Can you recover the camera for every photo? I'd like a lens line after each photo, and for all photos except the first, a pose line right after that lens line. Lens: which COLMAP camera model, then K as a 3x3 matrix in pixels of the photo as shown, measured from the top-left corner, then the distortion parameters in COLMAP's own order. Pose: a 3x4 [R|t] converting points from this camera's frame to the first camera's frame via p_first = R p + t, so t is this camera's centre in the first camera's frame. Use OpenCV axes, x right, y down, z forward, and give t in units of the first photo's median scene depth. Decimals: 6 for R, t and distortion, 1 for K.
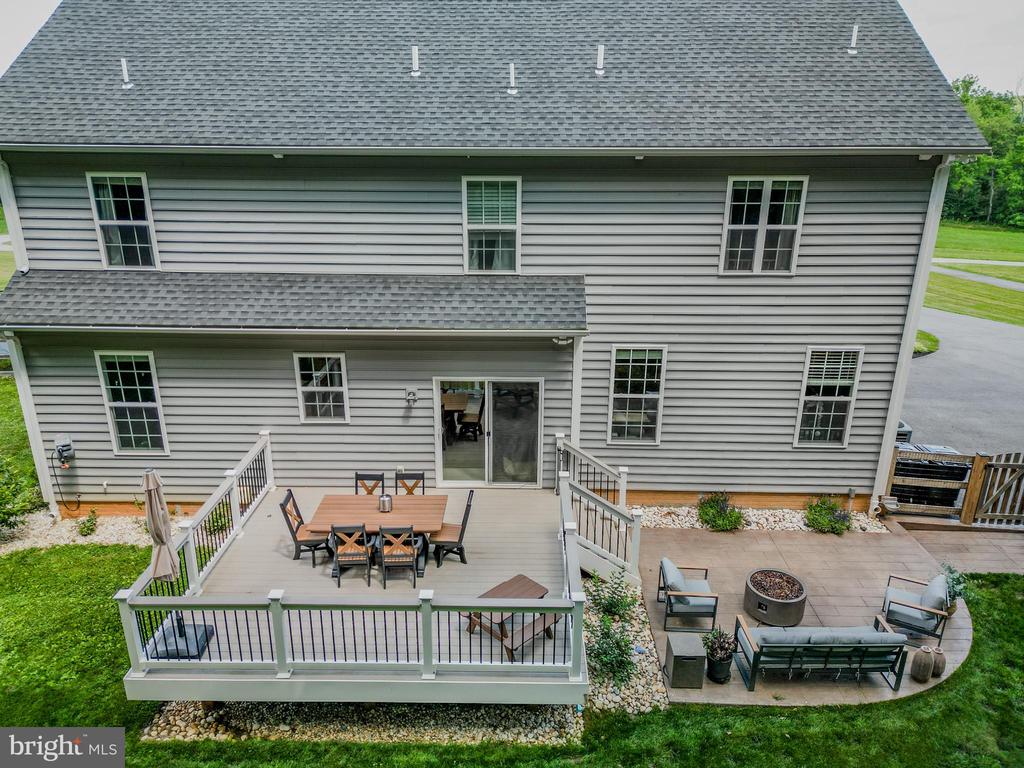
lens RADIAL K [[701.9, 0, 509.5], [0, 701.9, 386.0], [0, 0, 1]] dist [0.055386, -0.029627]
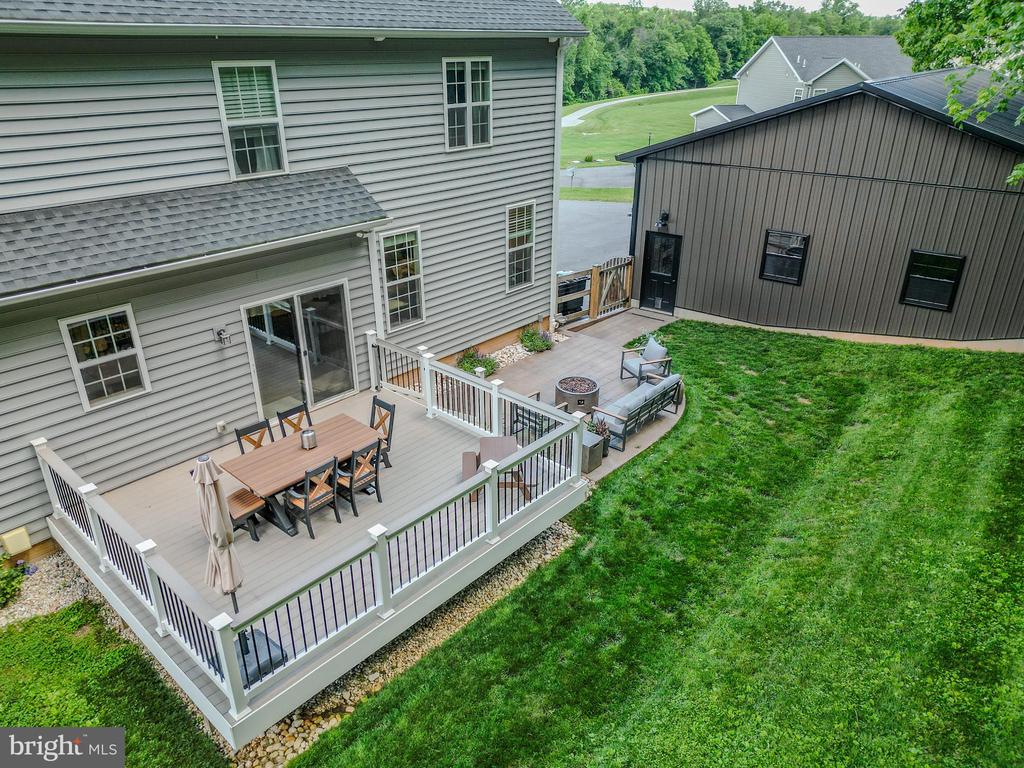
lens RADIAL K [[701.9, 0, 515.5], [0, 701.9, 379.8], [0, 0, 1]] dist [0.055386, -0.029627]
pose [[0.663710, -0.326022, 0.673201, -0.500247], [0.258684, 0.944523, 0.202382, -0.015828], [-0.701834, 0.039824, 0.711226, 0.148316]]
